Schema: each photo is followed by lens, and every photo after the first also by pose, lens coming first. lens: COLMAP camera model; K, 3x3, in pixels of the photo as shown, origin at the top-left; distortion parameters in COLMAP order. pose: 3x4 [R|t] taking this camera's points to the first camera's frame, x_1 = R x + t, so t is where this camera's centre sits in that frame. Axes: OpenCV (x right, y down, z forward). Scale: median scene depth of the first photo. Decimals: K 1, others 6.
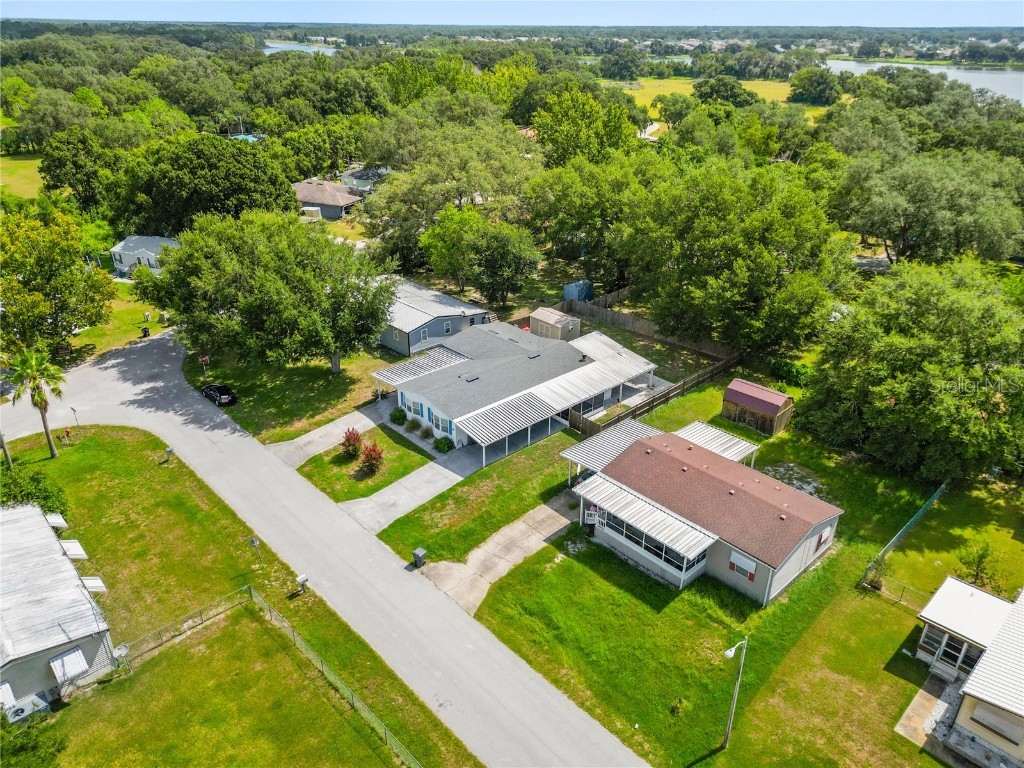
lens RADIAL K [[717.5, 0, 512.0], [0, 717.5, 384.0], [0, 0, 1]] dist [0.072882, -0.071868]
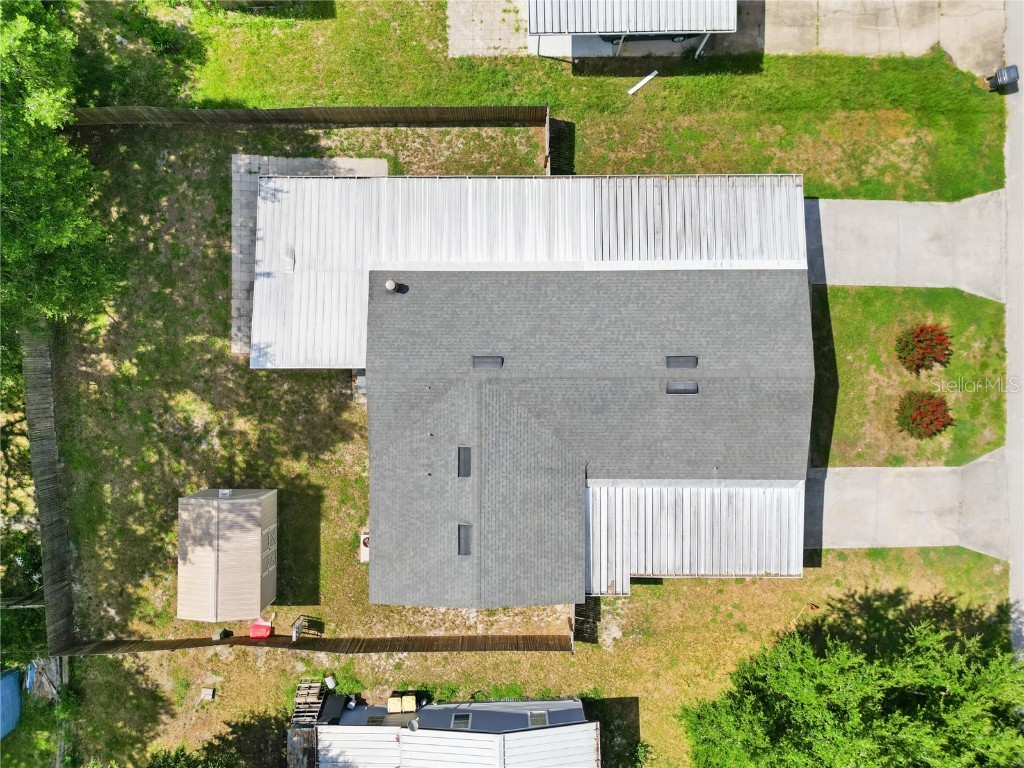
lens RADIAL K [[718.4, 0, 507.6], [0, 718.4, 385.2], [0, 0, 1]] dist [0.073632, -0.066804]
pose [[-0.740386, -0.672069, -0.012338, 0.018473], [0.296592, -0.343103, 0.891243, -0.435615], [-0.603210, 0.656204, 0.453359, 0.865890]]
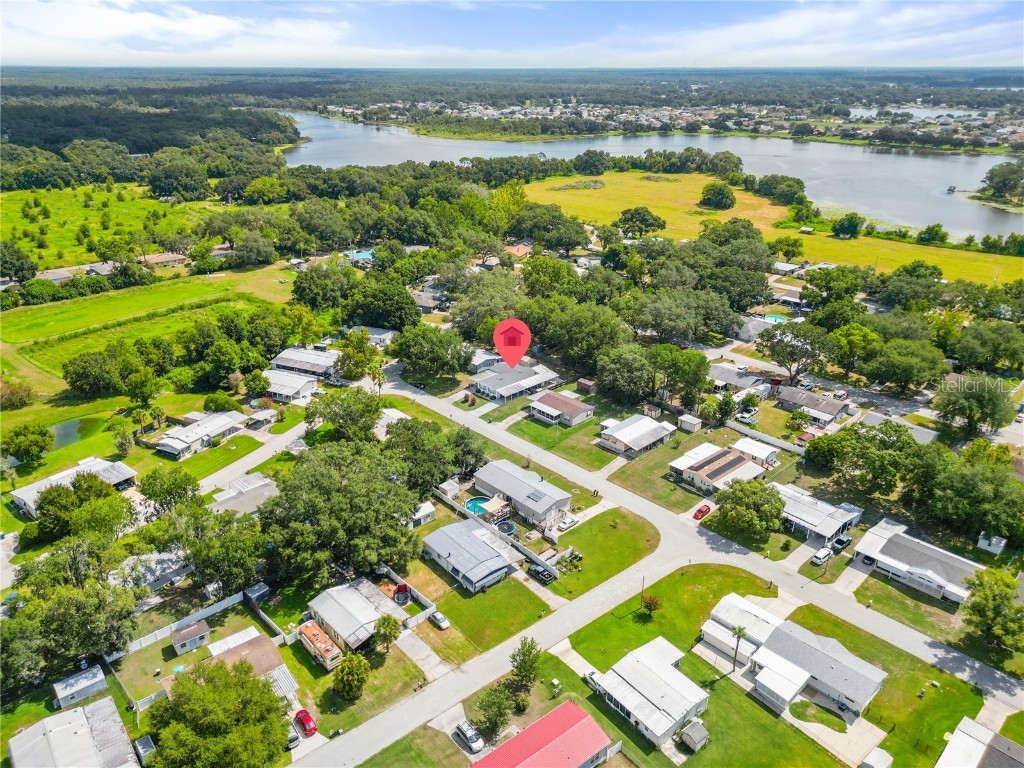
lens RADIAL K [[718.4, 0, 507.6], [0, 718.4, 385.2], [0, 0, 1]] dist [0.073632, -0.066804]
pose [[0.999970, -0.007745, -0.000641, -0.021952], [0.007708, 0.998975, -0.044601, 0.167443], [0.000985, 0.044595, 0.999005, -2.277135]]
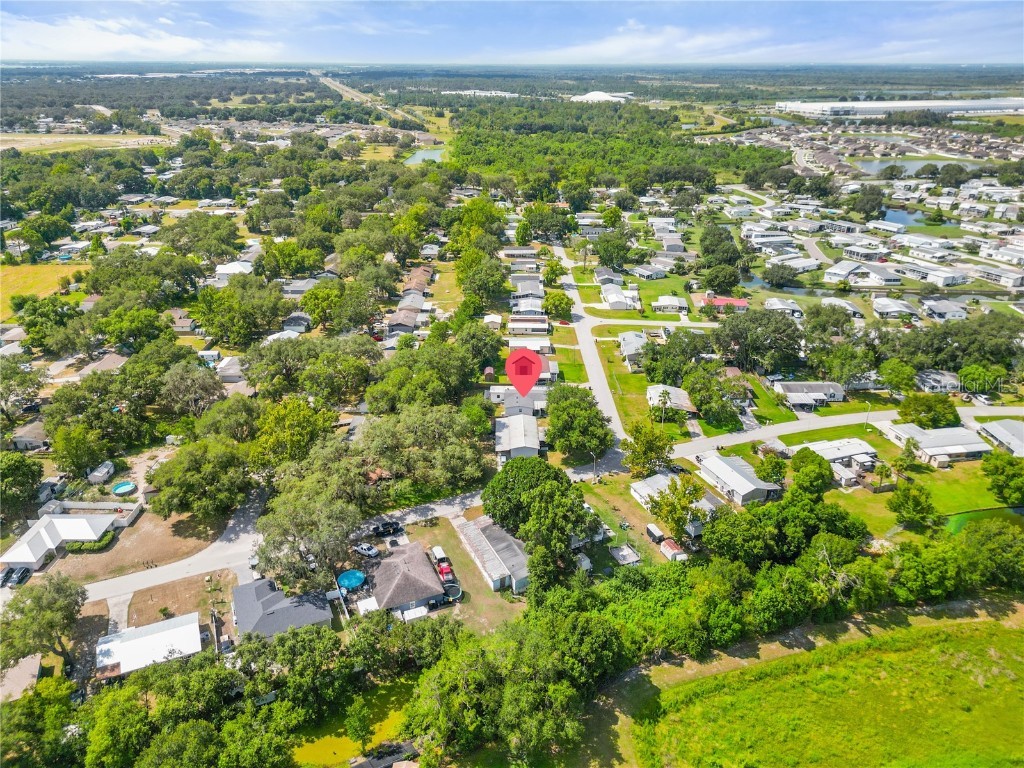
lens RADIAL K [[718.4, 0, 507.6], [0, 718.4, 385.2], [0, 0, 1]] dist [0.073632, -0.066804]
pose [[-0.726652, -0.287274, 0.624060, -2.042320], [0.304540, 0.679557, 0.667426, -2.364877], [-0.615819, 0.675037, -0.406315, 2.463171]]
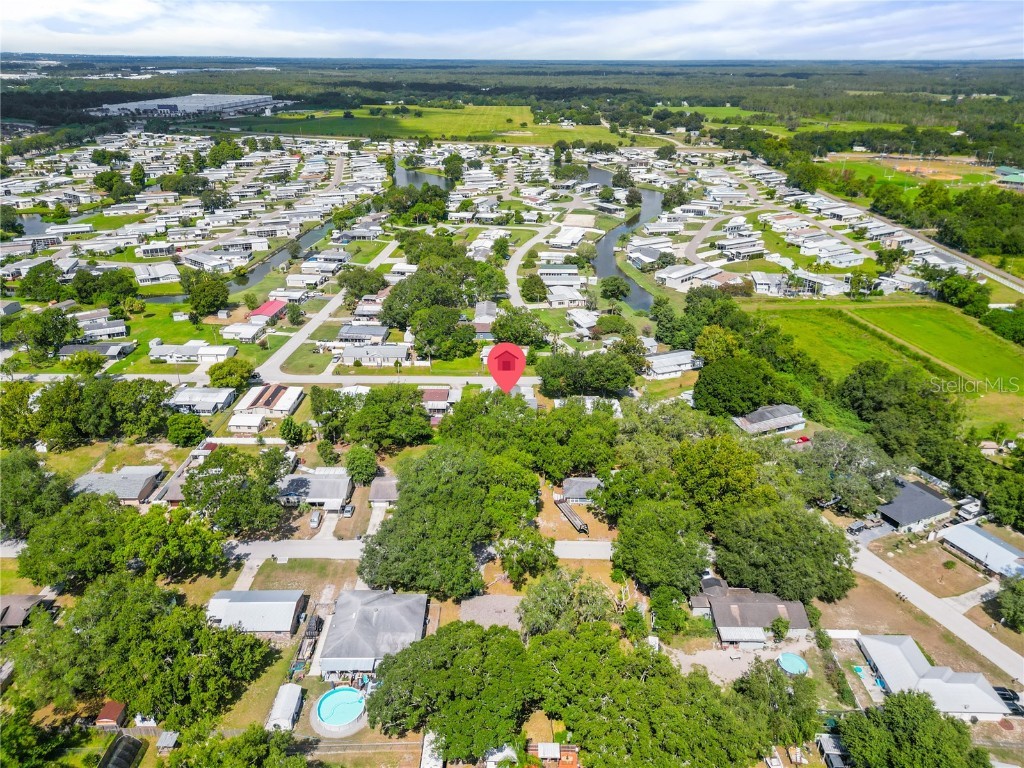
lens RADIAL K [[718.4, 0, 507.6], [0, 718.4, 385.2], [0, 0, 1]] dist [0.073632, -0.066804]
pose [[-0.689185, 0.290370, -0.663859, 2.154544], [-0.336535, 0.683104, 0.648161, -2.221300], [0.641692, 0.670115, -0.373065, 2.235289]]
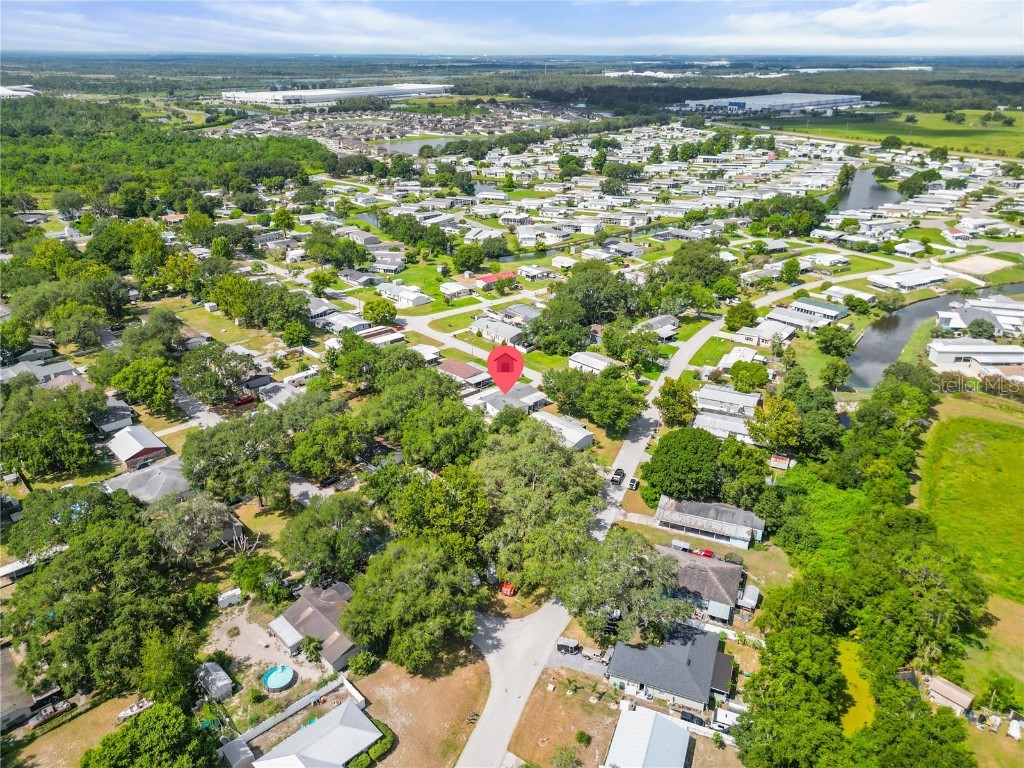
lens RADIAL K [[718.4, 0, 507.6], [0, 718.4, 385.2], [0, 0, 1]] dist [0.073632, -0.066804]
pose [[-0.999958, -0.004703, -0.007804, 0.003585], [-0.009036, 0.621863, 0.783074, -2.656889], [0.001170, 0.783112, -0.621879, 3.068718]]
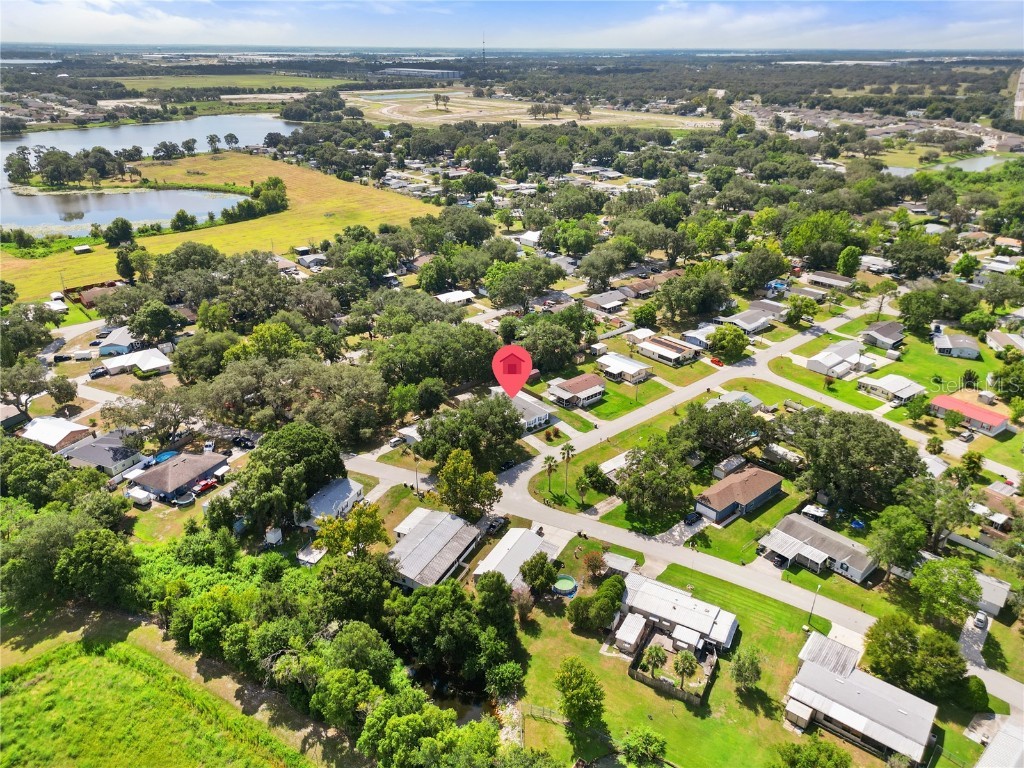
lens RADIAL K [[718.4, 0, 507.6], [0, 718.4, 385.2], [0, 0, 1]] dist [0.073632, -0.066804]
pose [[0.033660, -0.430944, 0.901751, -2.837854], [0.441008, 0.816076, 0.373539, -1.290845], [-0.896872, 0.385106, 0.217519, 0.350537]]
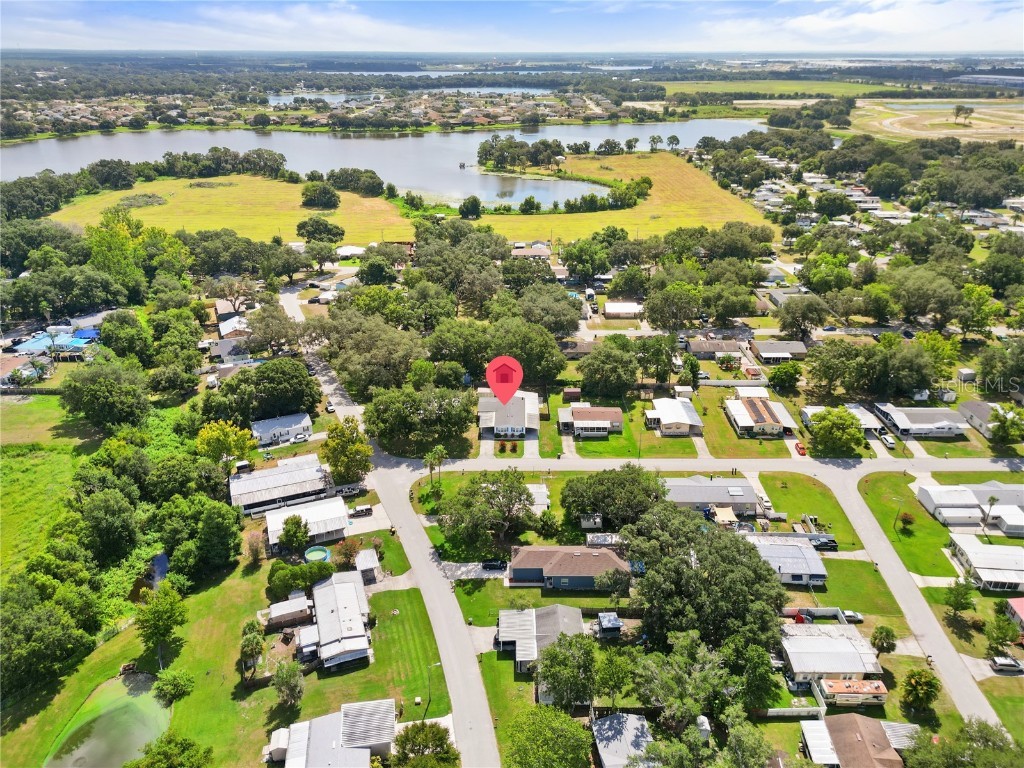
lens RADIAL K [[717.5, 0, 512.0], [0, 717.5, 384.0], [0, 0, 1]] dist [0.072882, -0.071868]
pose [[0.681302, -0.312864, 0.661773, -2.053115], [0.328124, 0.938672, 0.105965, -0.459534], [-0.654341, 0.144950, 0.742178, -1.315965]]
